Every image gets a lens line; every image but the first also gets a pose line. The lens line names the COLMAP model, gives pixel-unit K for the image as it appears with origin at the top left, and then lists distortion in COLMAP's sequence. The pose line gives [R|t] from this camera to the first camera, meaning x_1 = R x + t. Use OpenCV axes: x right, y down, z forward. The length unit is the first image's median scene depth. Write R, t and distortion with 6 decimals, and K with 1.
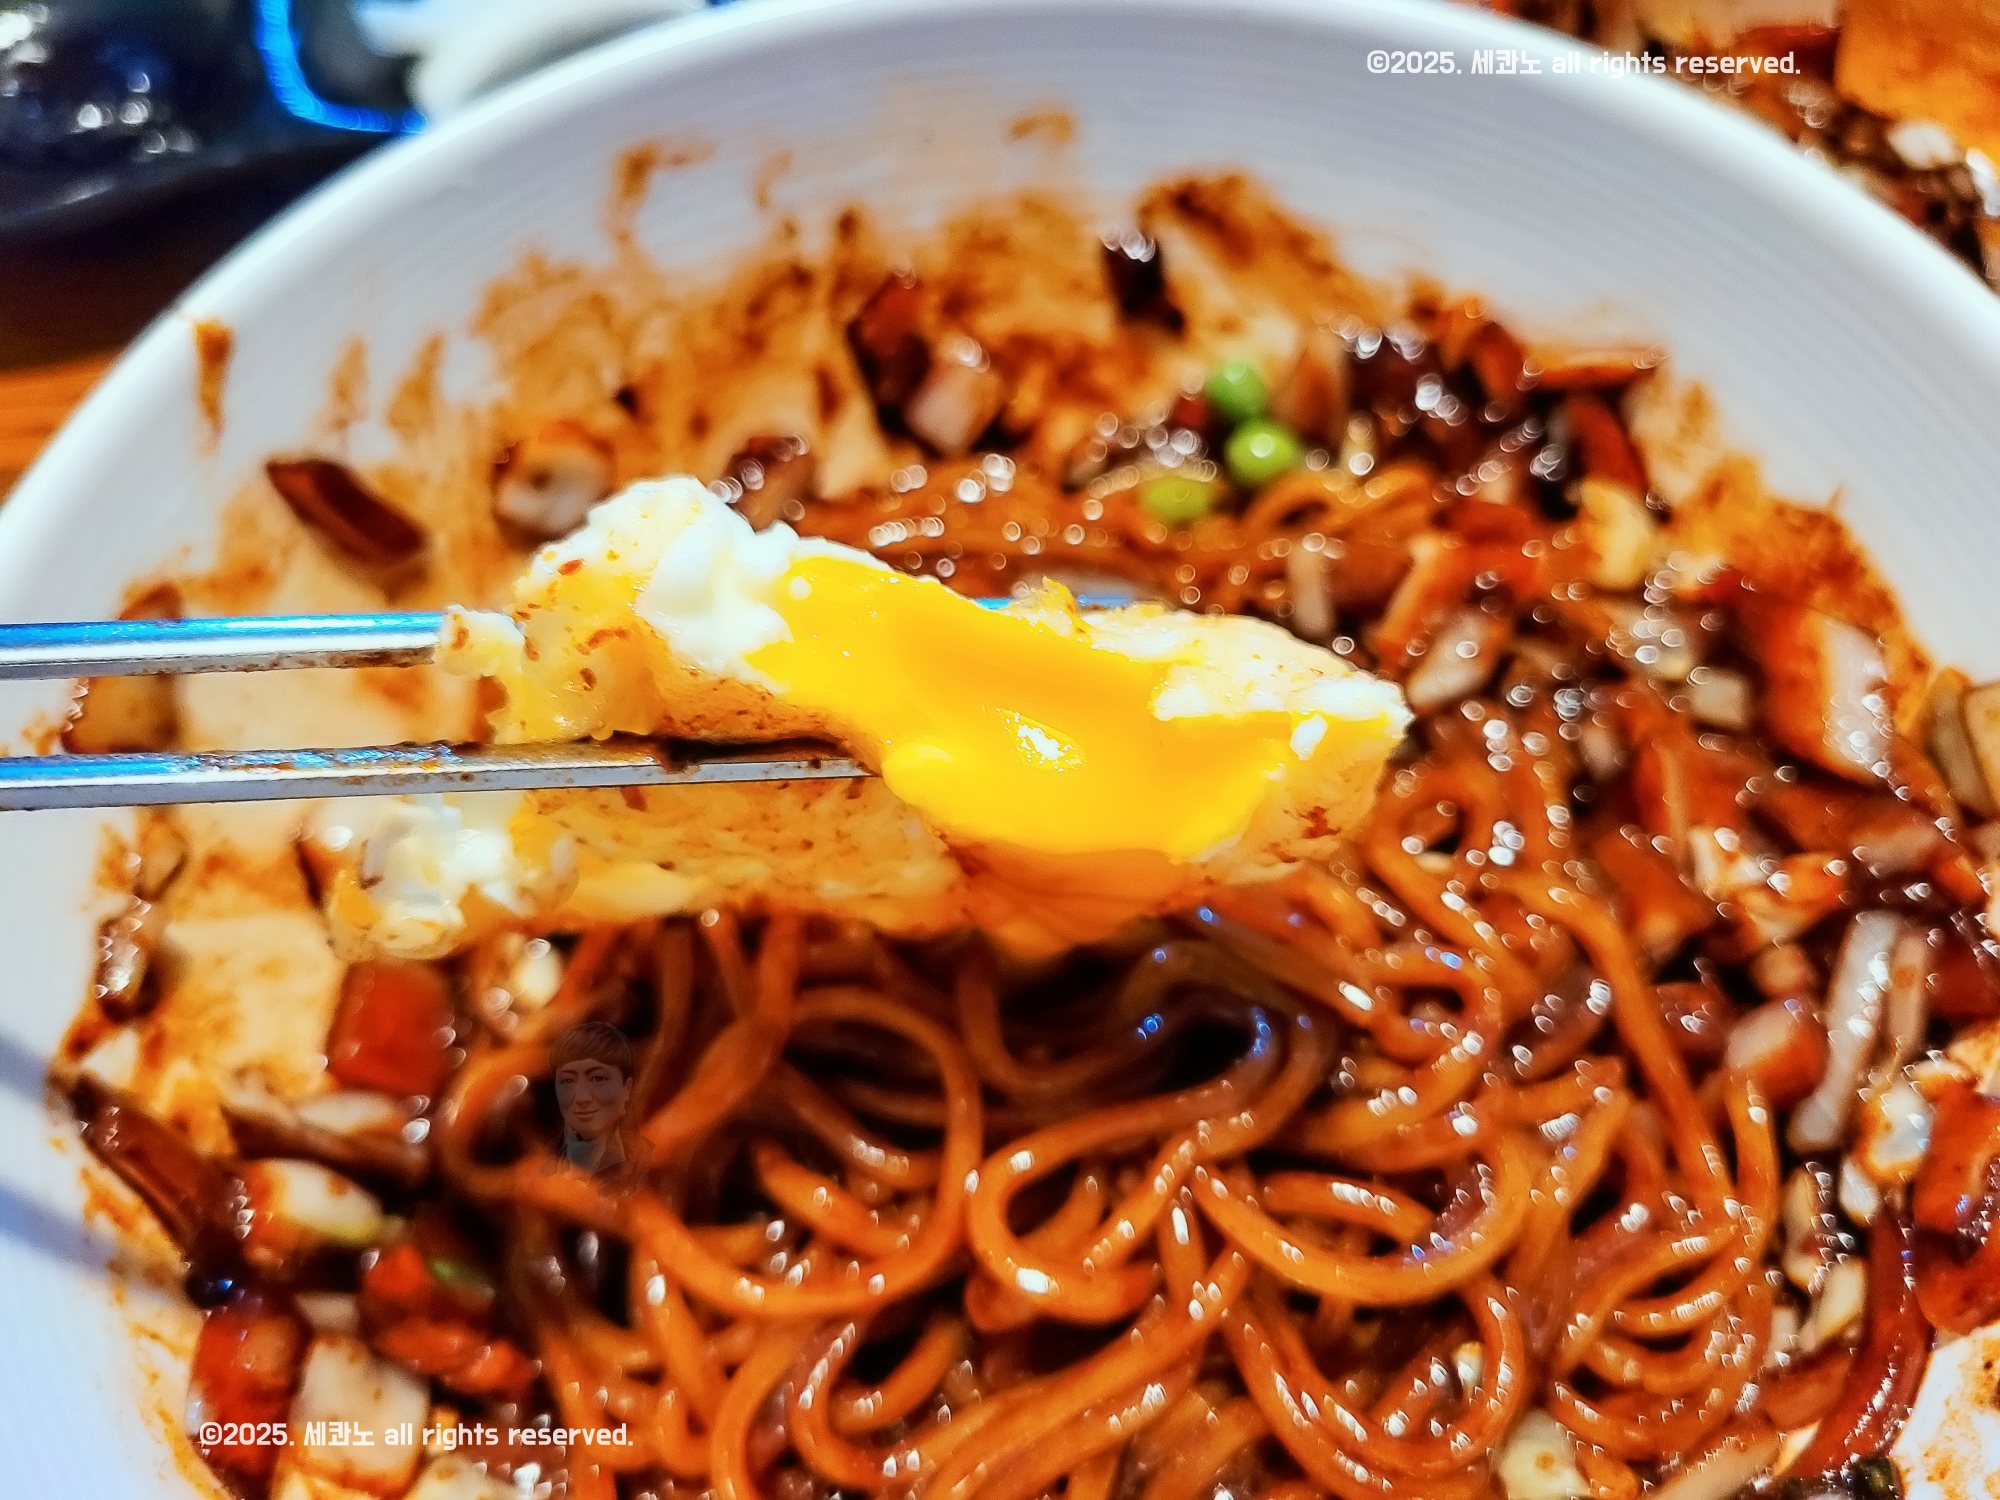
lens RADIAL K [[1640.8, 0, 973.4], [0, 1640.8, 750.7], [0, 0, 1]] dist [-0.110859, 0.079149]
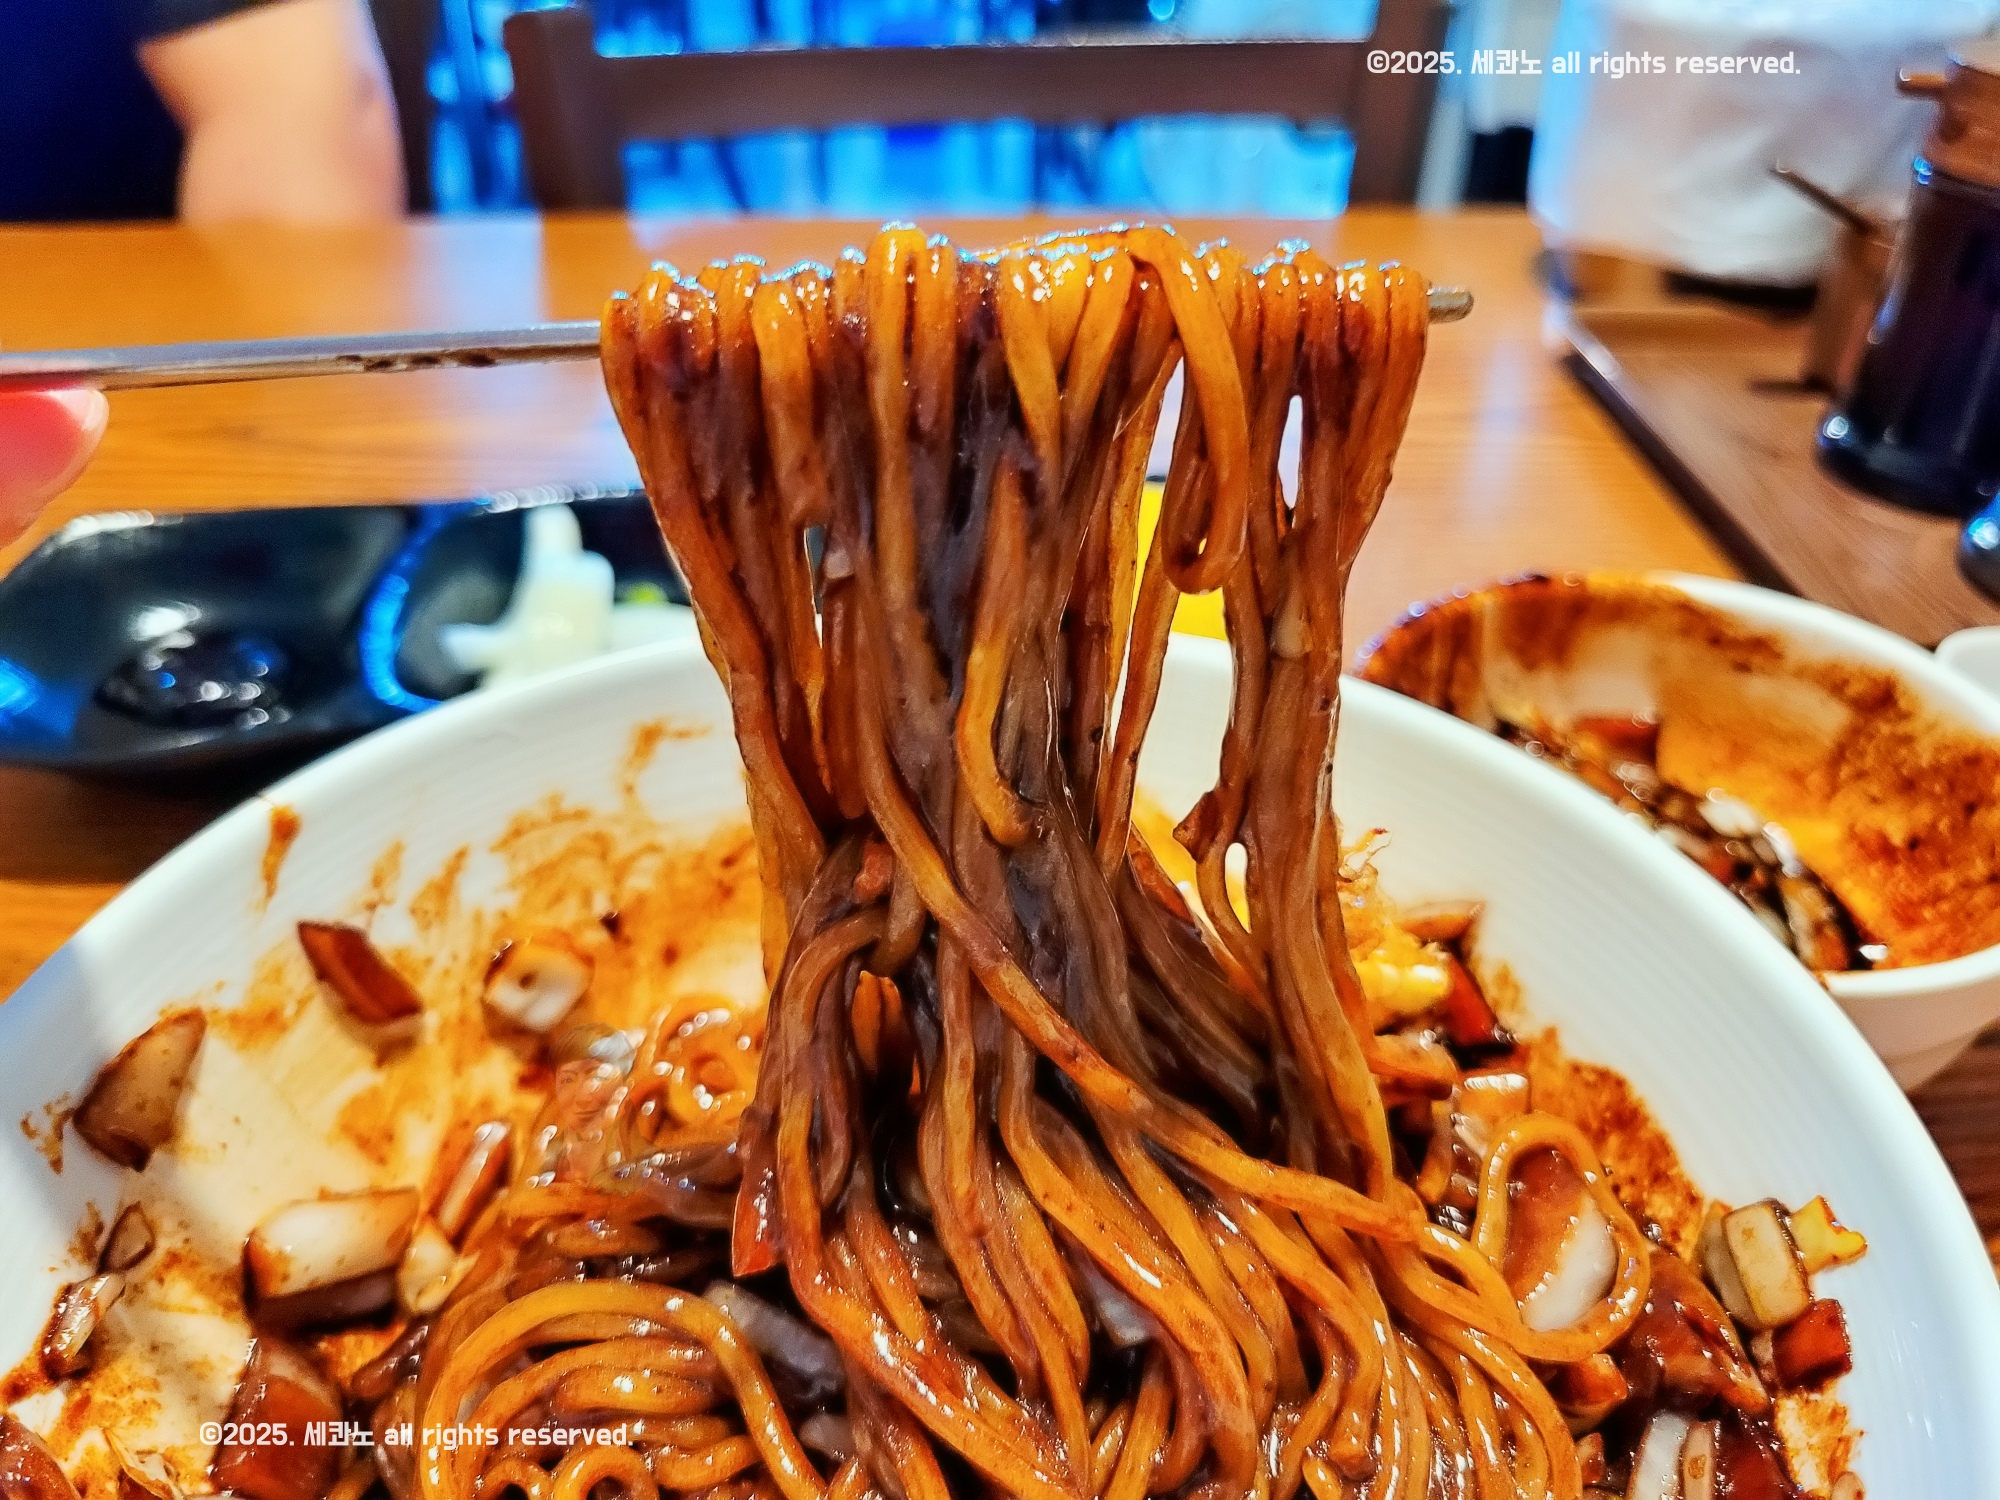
lens RADIAL K [[1640.8, 0, 973.4], [0, 1640.8, 750.7], [0, 0, 1]] dist [-0.110859, 0.079149]
pose [[0.996680, 0.078530, -0.021515, 0.067898], [-0.080416, 0.907914, -0.411369, 0.142941], [-0.012771, 0.411733, 0.911215, -0.143895]]
